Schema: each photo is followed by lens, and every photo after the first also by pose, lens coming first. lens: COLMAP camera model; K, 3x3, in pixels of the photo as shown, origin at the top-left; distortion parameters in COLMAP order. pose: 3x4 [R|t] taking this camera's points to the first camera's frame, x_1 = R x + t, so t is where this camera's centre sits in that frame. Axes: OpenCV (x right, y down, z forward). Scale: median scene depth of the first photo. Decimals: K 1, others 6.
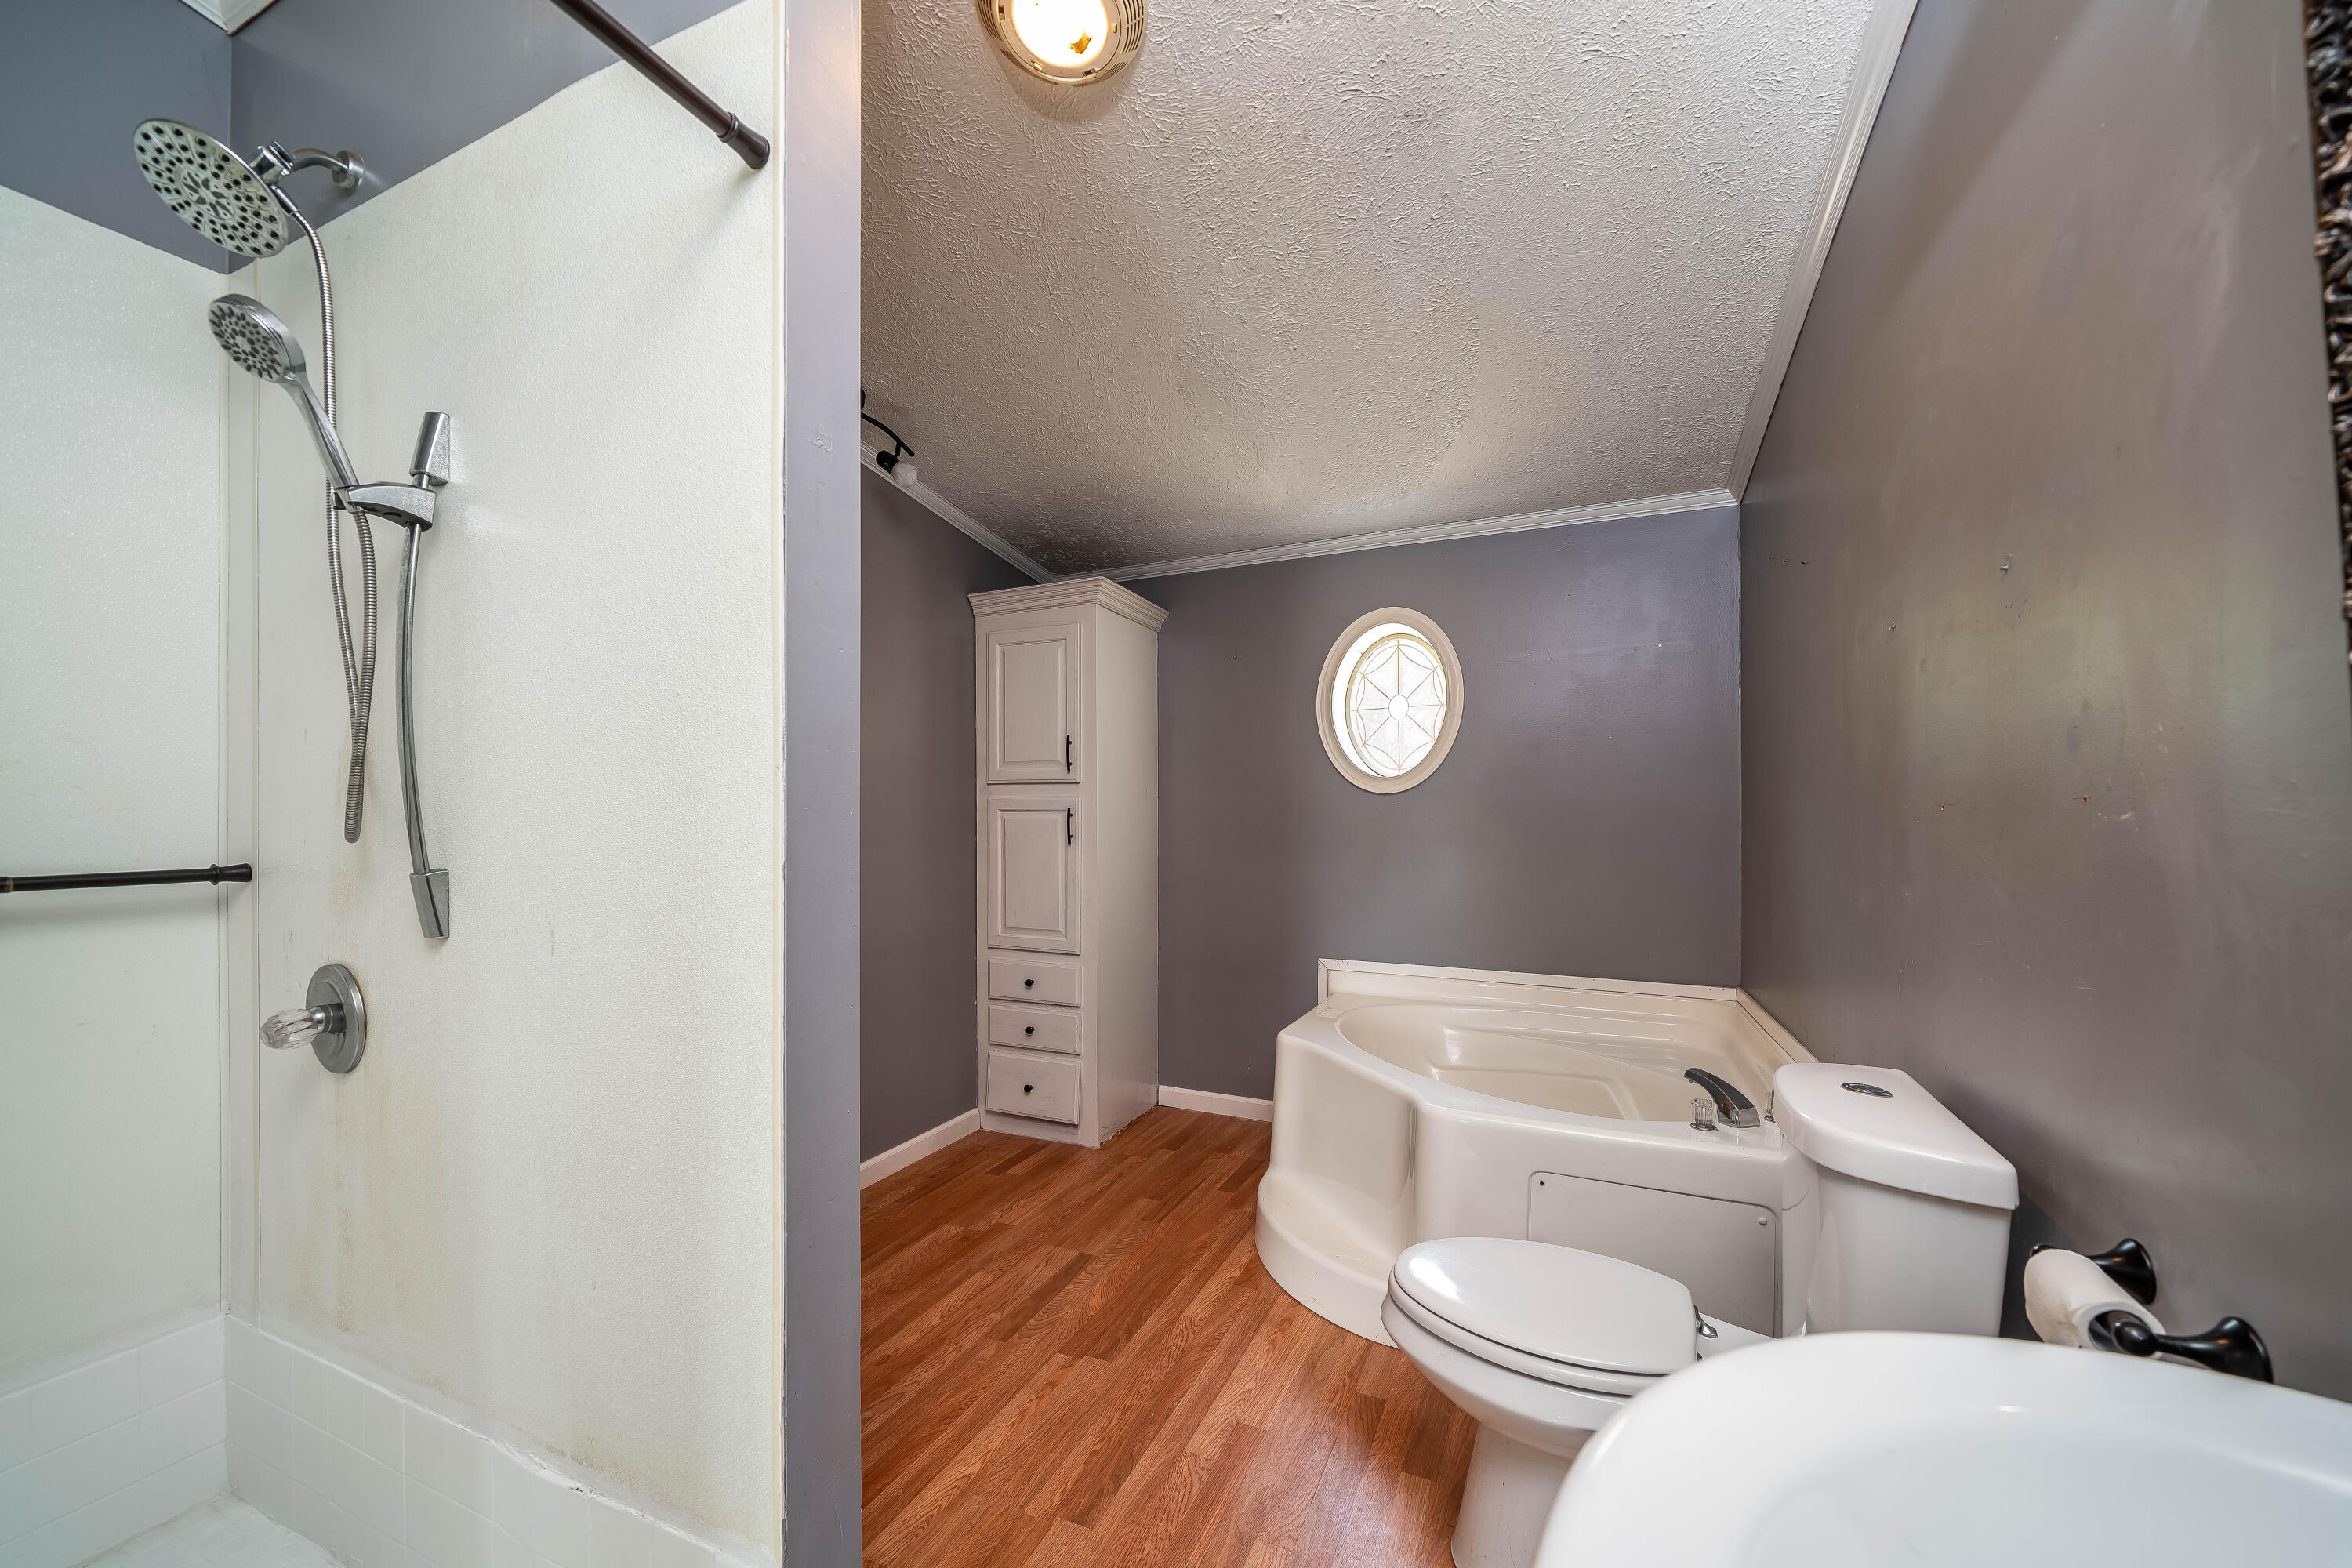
lens RADIAL K [[877.9, 0, 1171.4], [0, 877.9, 811.9], [0, 0, 1]] dist [0.001350, 0.000261]
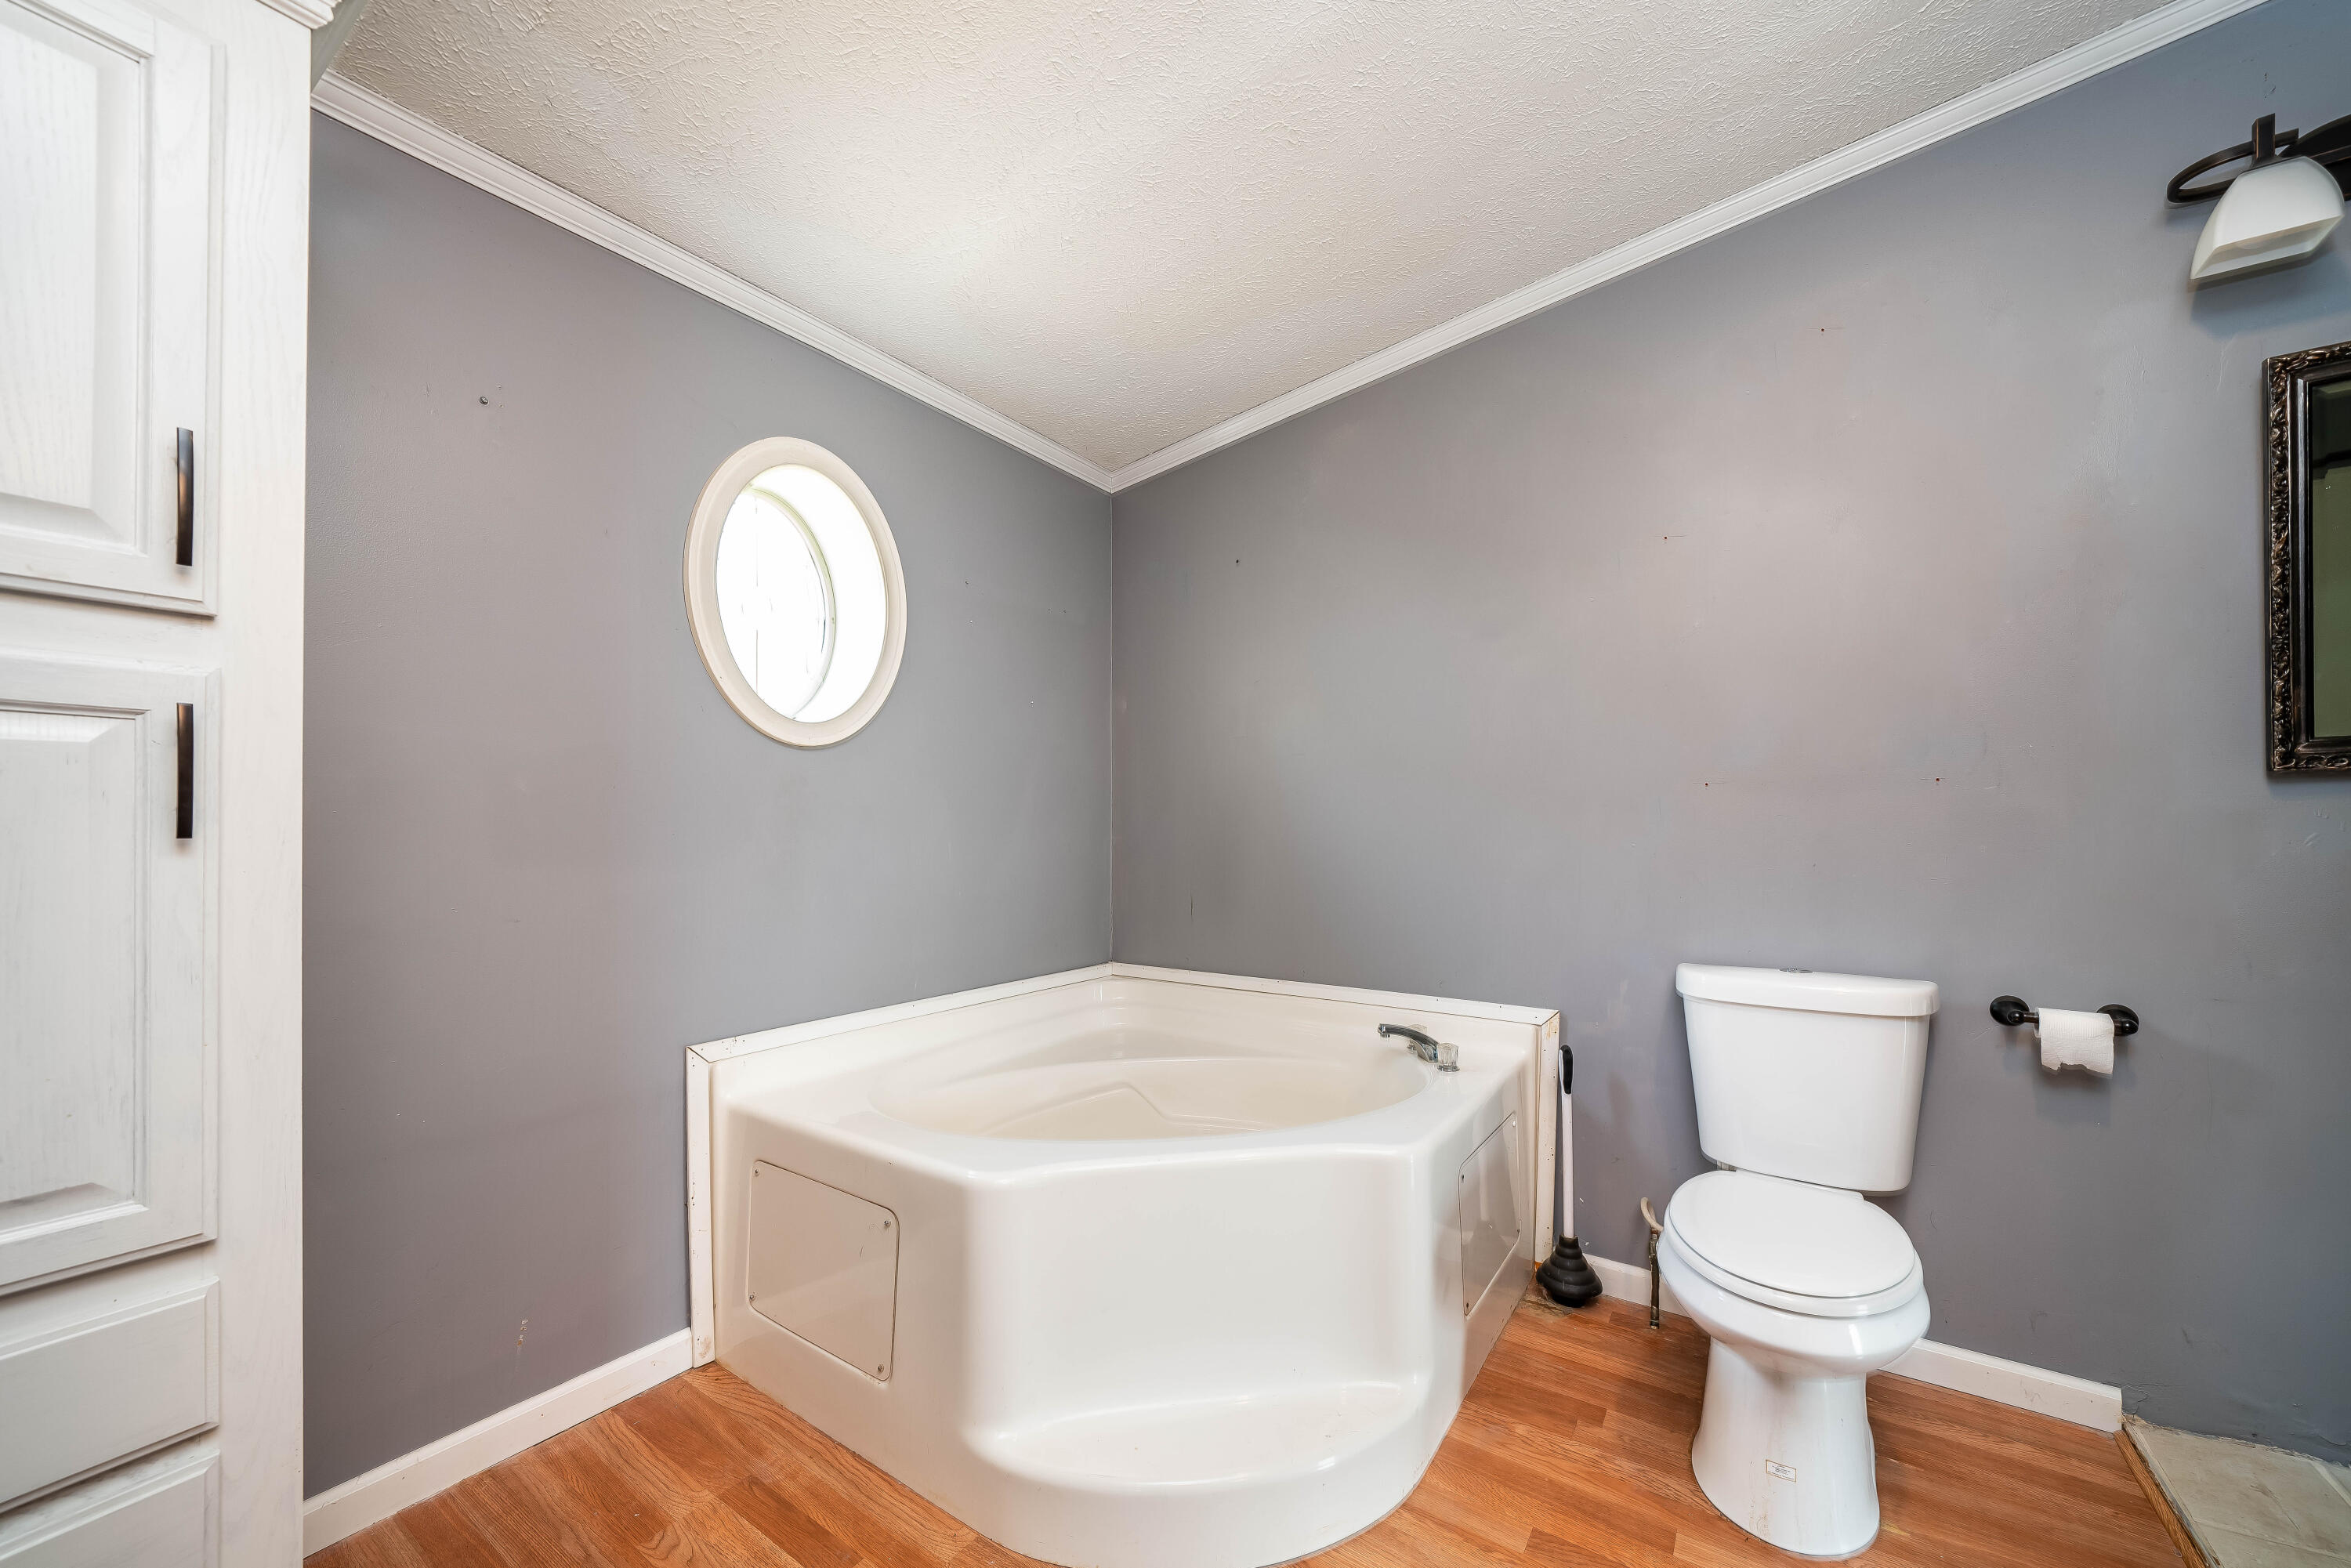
lens RADIAL K [[877.5, 0, 1170.9], [0, 877.5, 811.9], [0, 0, 1]] dist [0.001350, 0.000261]
pose [[0.192181, 0.014404, 0.981254, -0.321317], [-0.014249, 0.999828, -0.011886, 0.026036], [-0.981256, -0.011698, 0.192353, 0.645757]]
